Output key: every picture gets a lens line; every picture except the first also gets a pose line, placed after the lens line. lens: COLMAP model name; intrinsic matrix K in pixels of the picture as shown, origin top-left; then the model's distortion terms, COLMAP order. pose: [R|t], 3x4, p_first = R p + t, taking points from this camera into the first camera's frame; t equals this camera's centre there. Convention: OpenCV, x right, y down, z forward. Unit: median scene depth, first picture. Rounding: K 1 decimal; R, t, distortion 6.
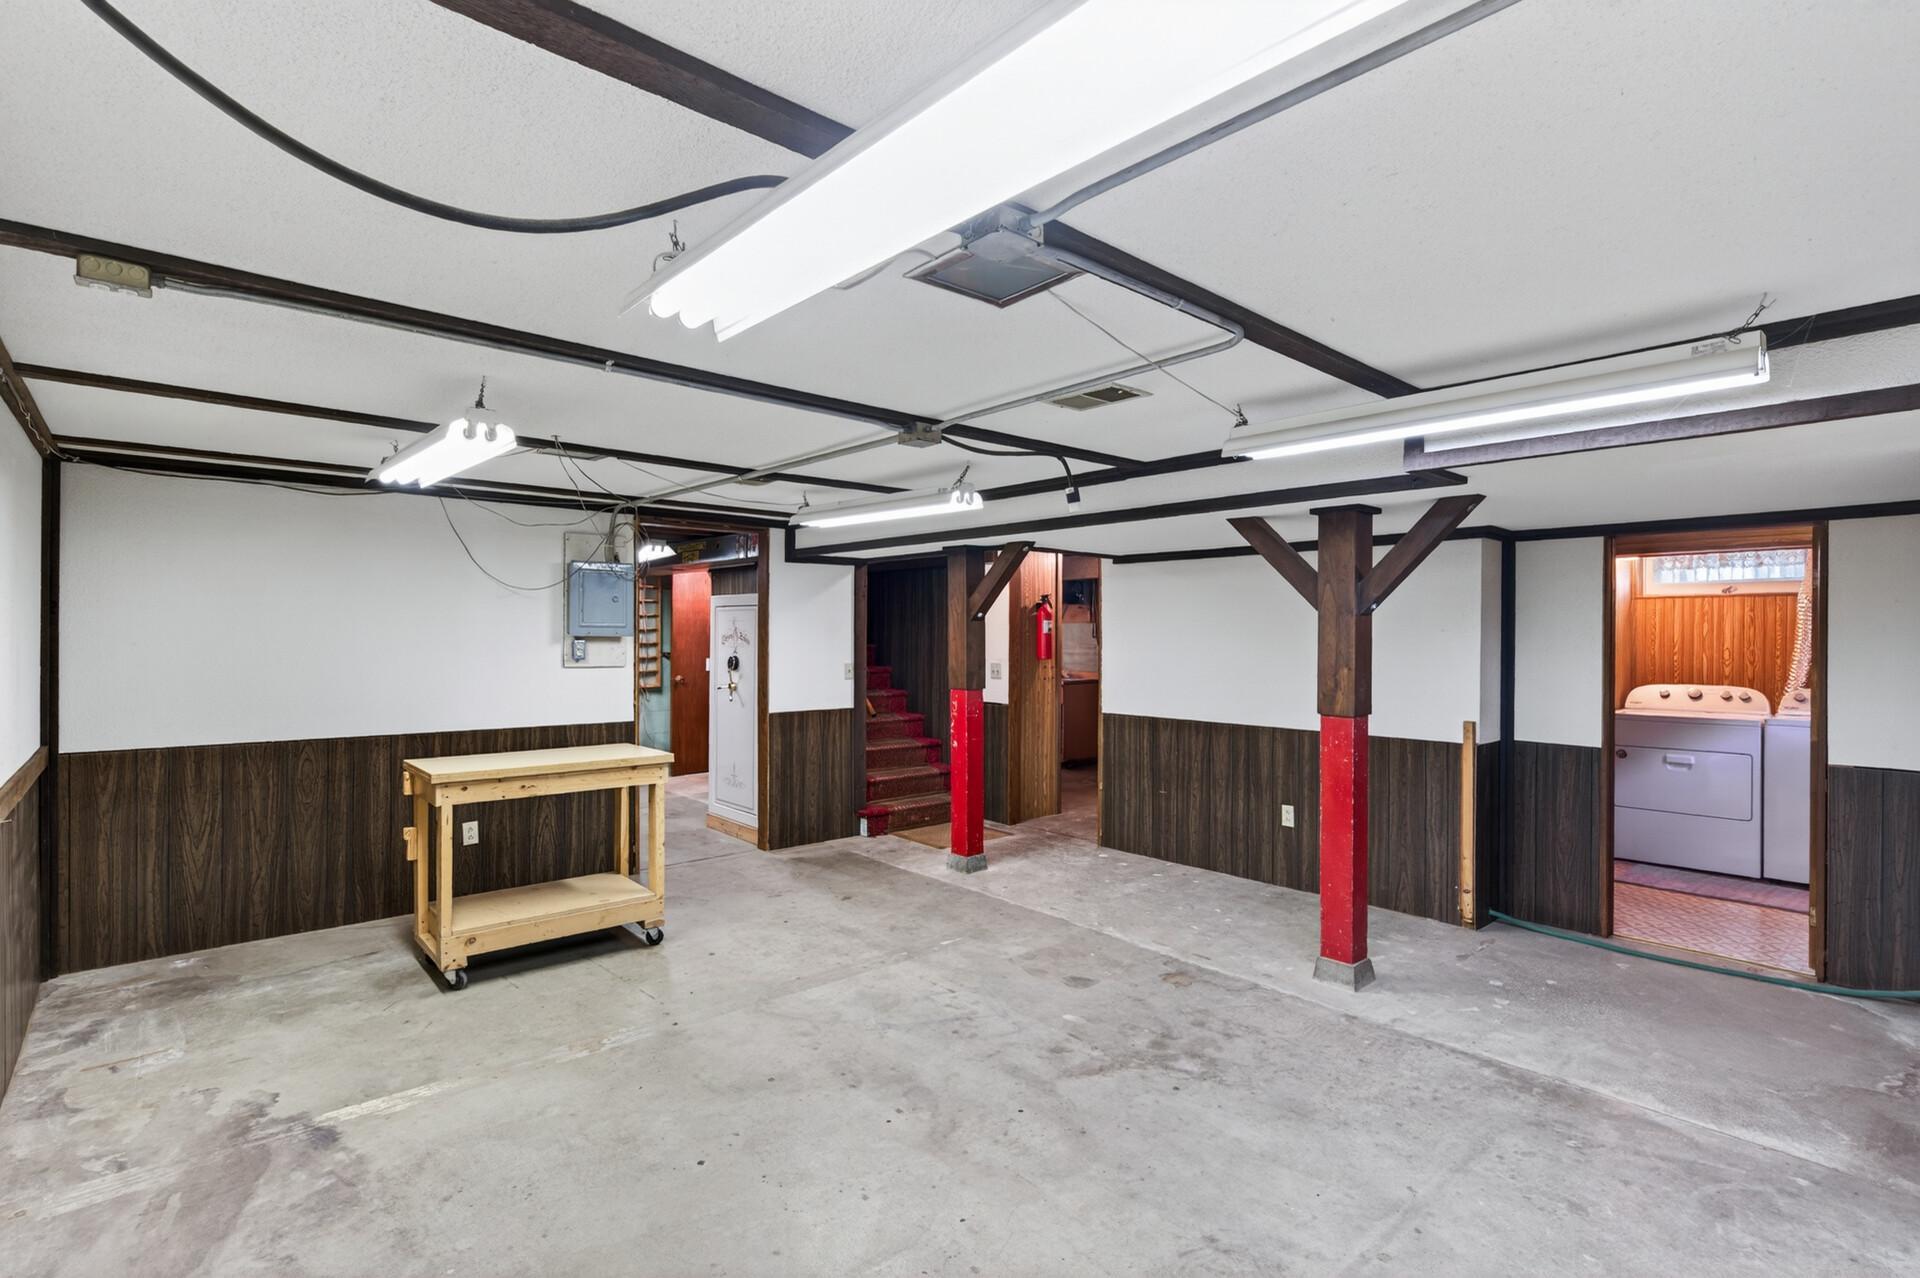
lens RADIAL K [[898.2, 0, 966.3], [0, 898.2, 633.2], [0, 0, 1]] dist [-0.002988, -0.000973]
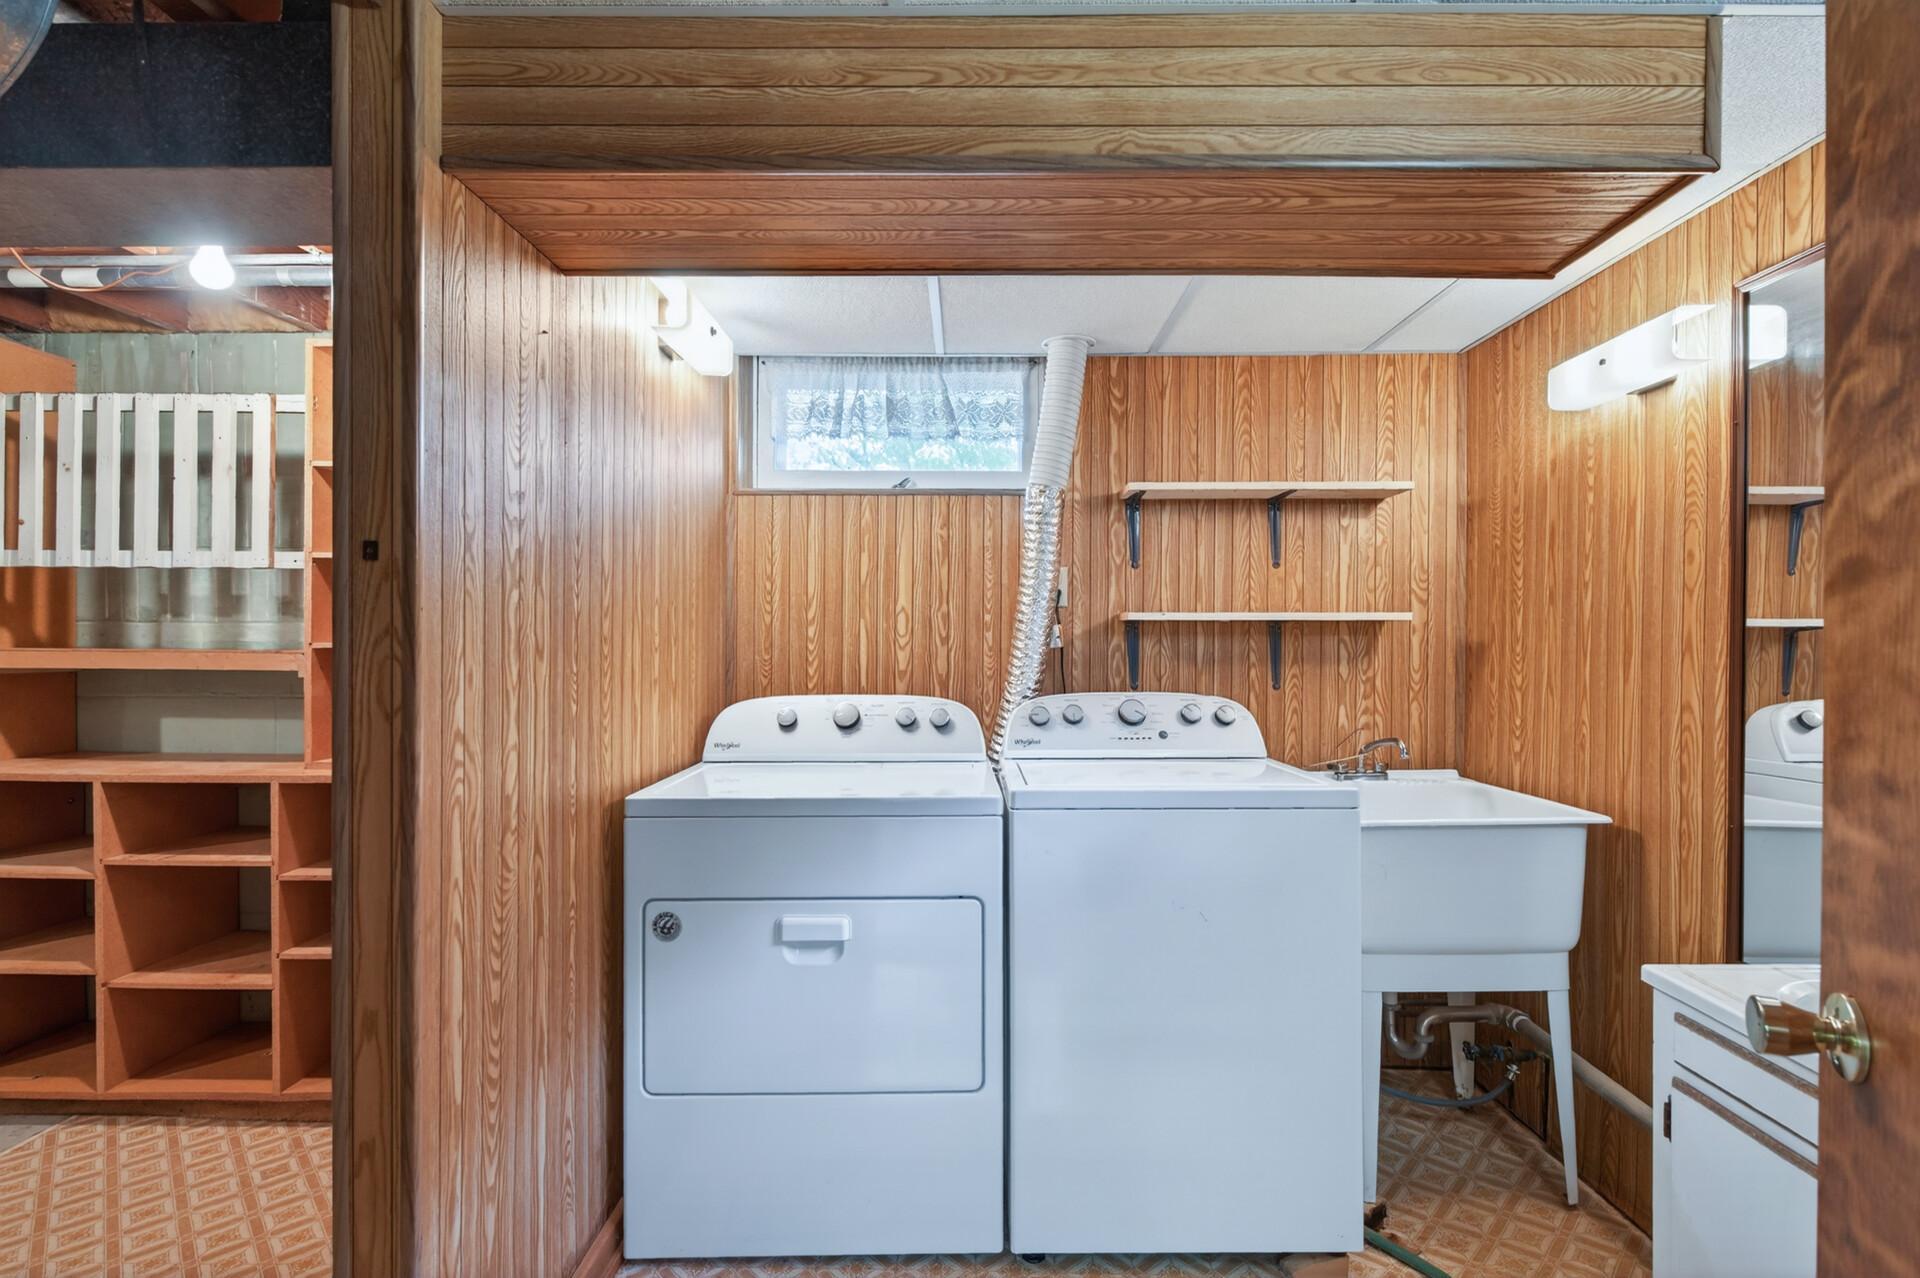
lens RADIAL K [[898.2, 0, 966.9], [0, 898.2, 643.2], [0, 0, 1]] dist [-0.002988, -0.000973]
pose [[0.676795, -0.003740, 0.736162, 0.550988], [0.001627, 0.999992, 0.003585, 0.032654], [-0.736169, -0.001228, 0.676796, 0.685186]]
